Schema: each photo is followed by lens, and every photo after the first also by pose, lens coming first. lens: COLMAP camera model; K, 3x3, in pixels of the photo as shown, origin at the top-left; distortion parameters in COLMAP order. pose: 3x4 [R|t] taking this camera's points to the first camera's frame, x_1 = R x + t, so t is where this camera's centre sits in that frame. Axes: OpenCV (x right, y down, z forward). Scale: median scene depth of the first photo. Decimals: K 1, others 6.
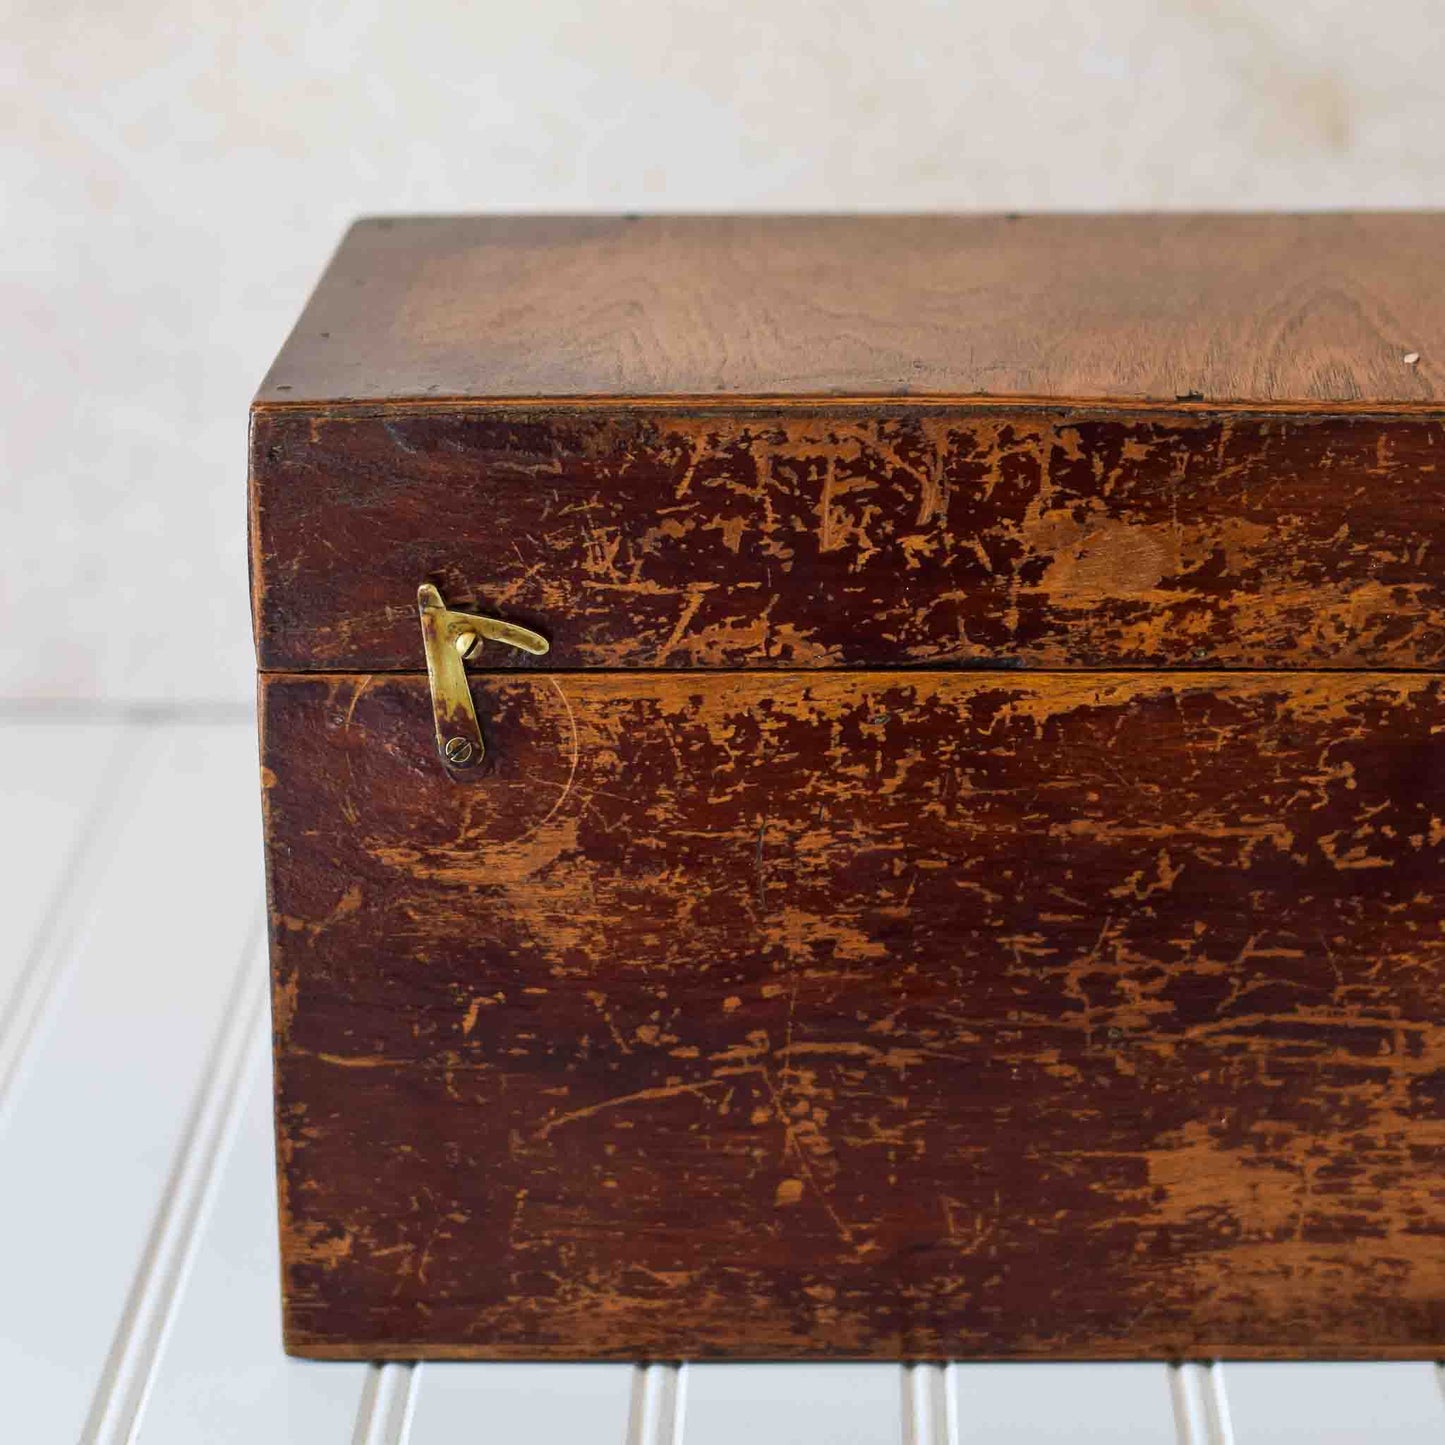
lens RADIAL K [[4967.5, 0, 716.3], [0, 4967.5, 522.6], [0, 0, 1]] dist [-0.119134, 0.000000]
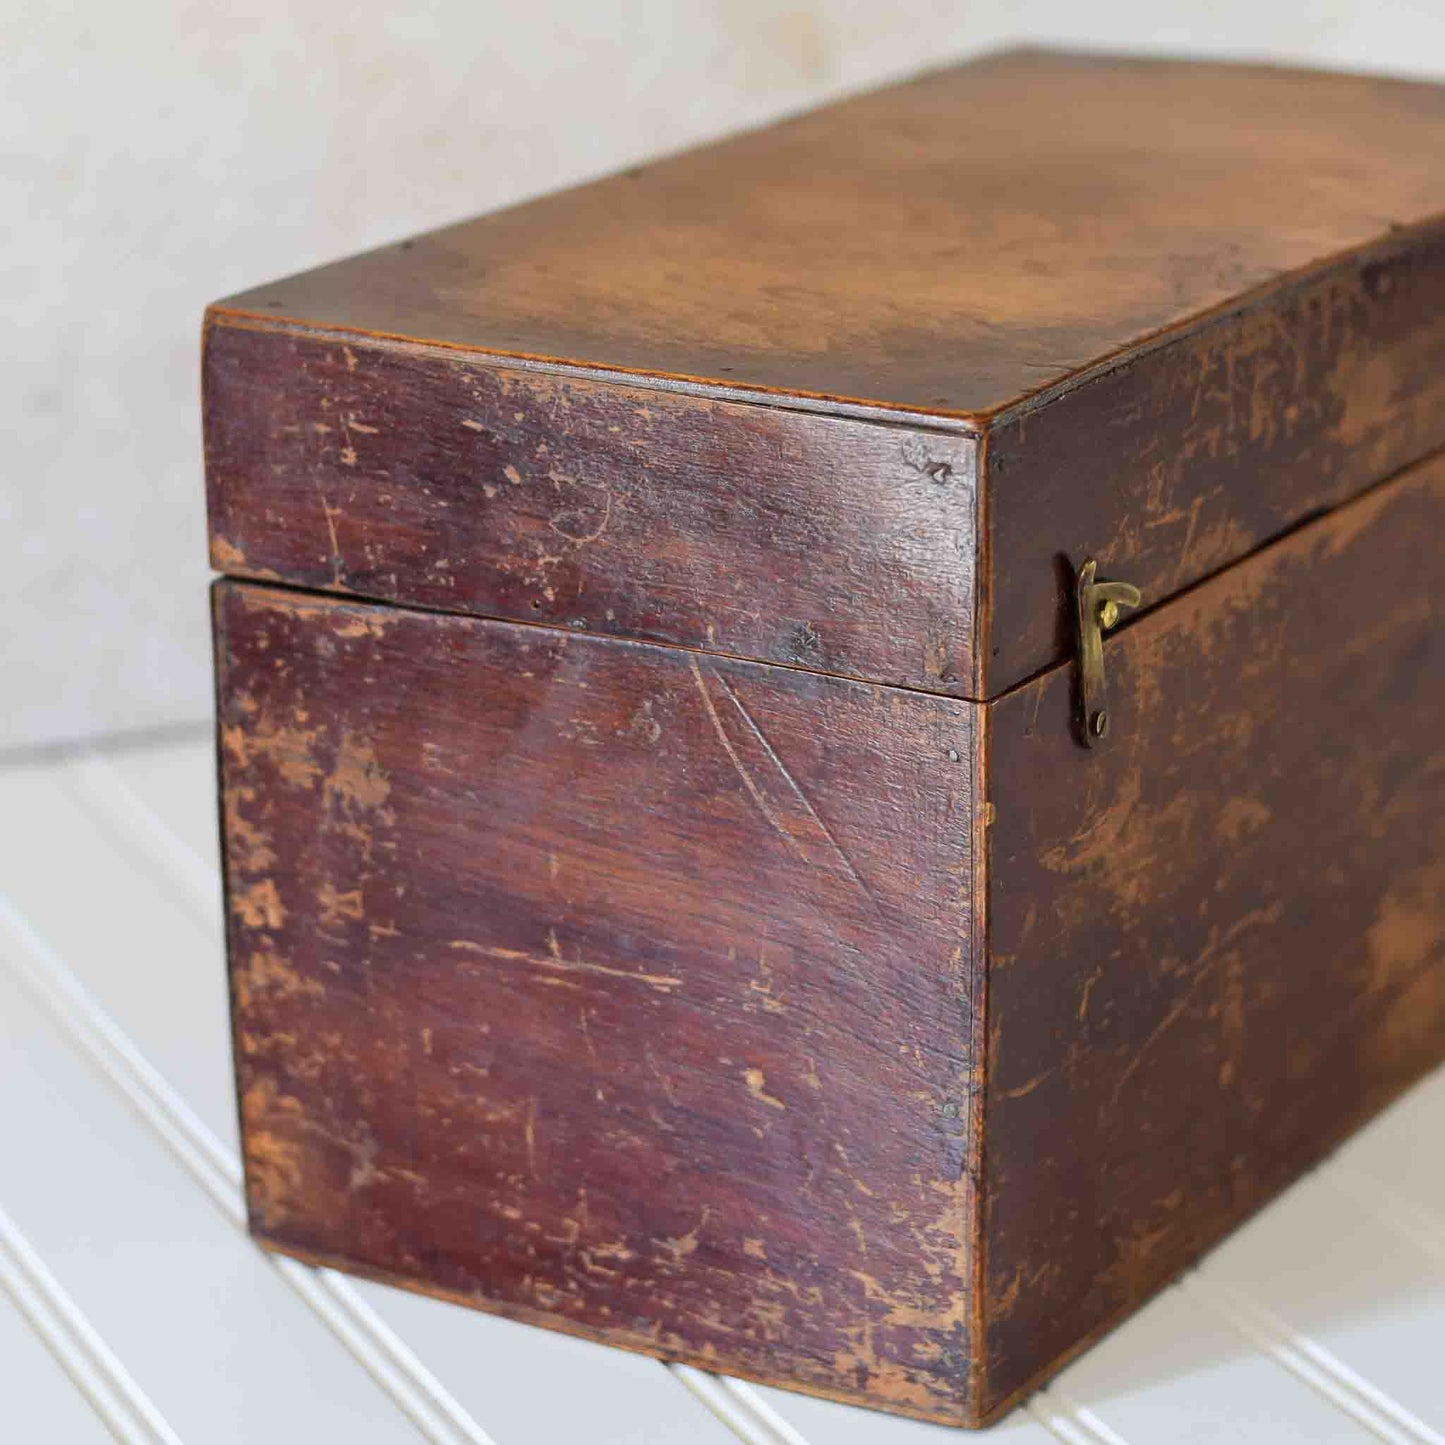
lens RADIAL K [[4967.5, 0, 725.6], [0, 4967.5, 713.3], [0, 0, 1]] dist [-0.119134, 0.000000]
pose [[0.491512, -0.259981, 0.831159, -0.888009], [0.239179, 0.957999, 0.158215, -0.126873], [-0.837382, 0.121031, 0.533050, 0.538476]]
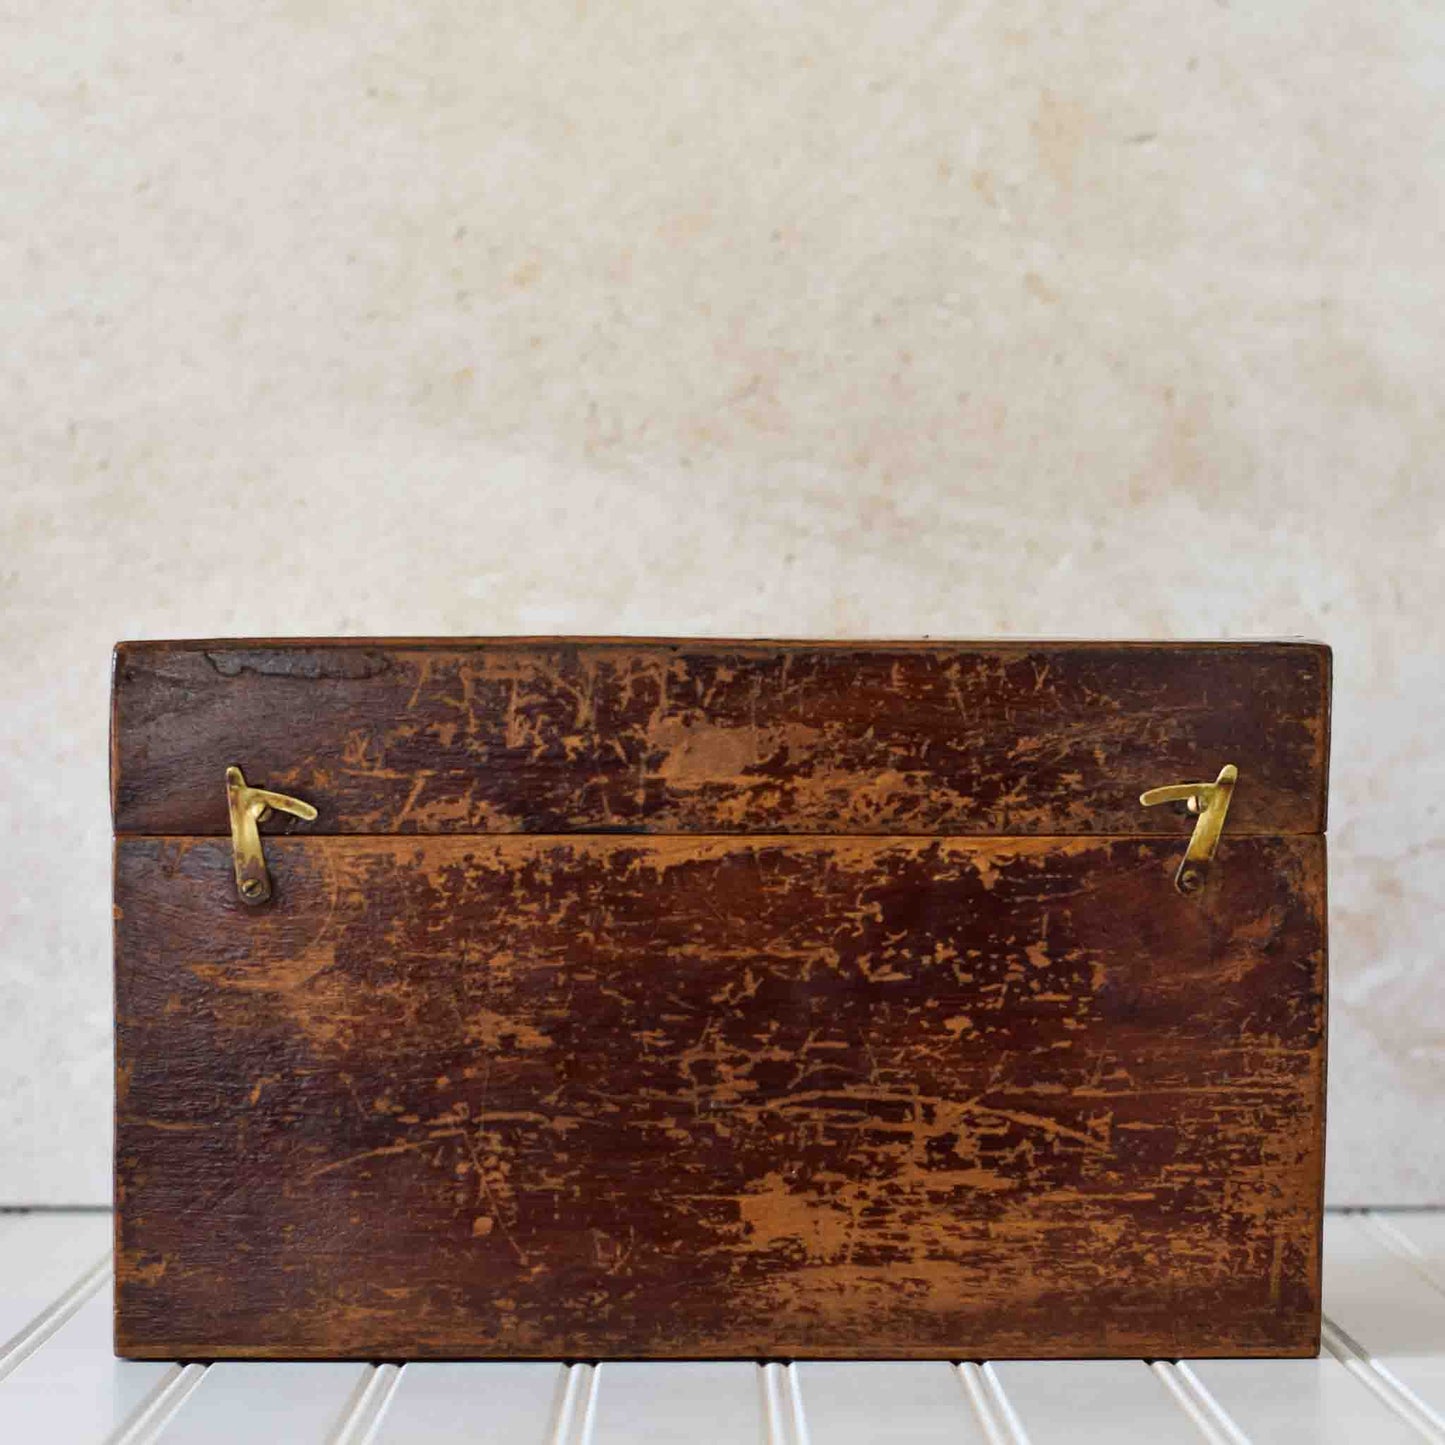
lens RADIAL K [[4967.5, 0, 719.6], [0, 4967.5, 729.8], [0, 0, 1]] dist [-0.119134, 0.000000]
pose [[0.999715, 0.012276, 0.020479, 0.051878], [-0.007035, 0.971074, -0.238677, 0.337162], [-0.022816, 0.238465, 0.970883, -0.391208]]
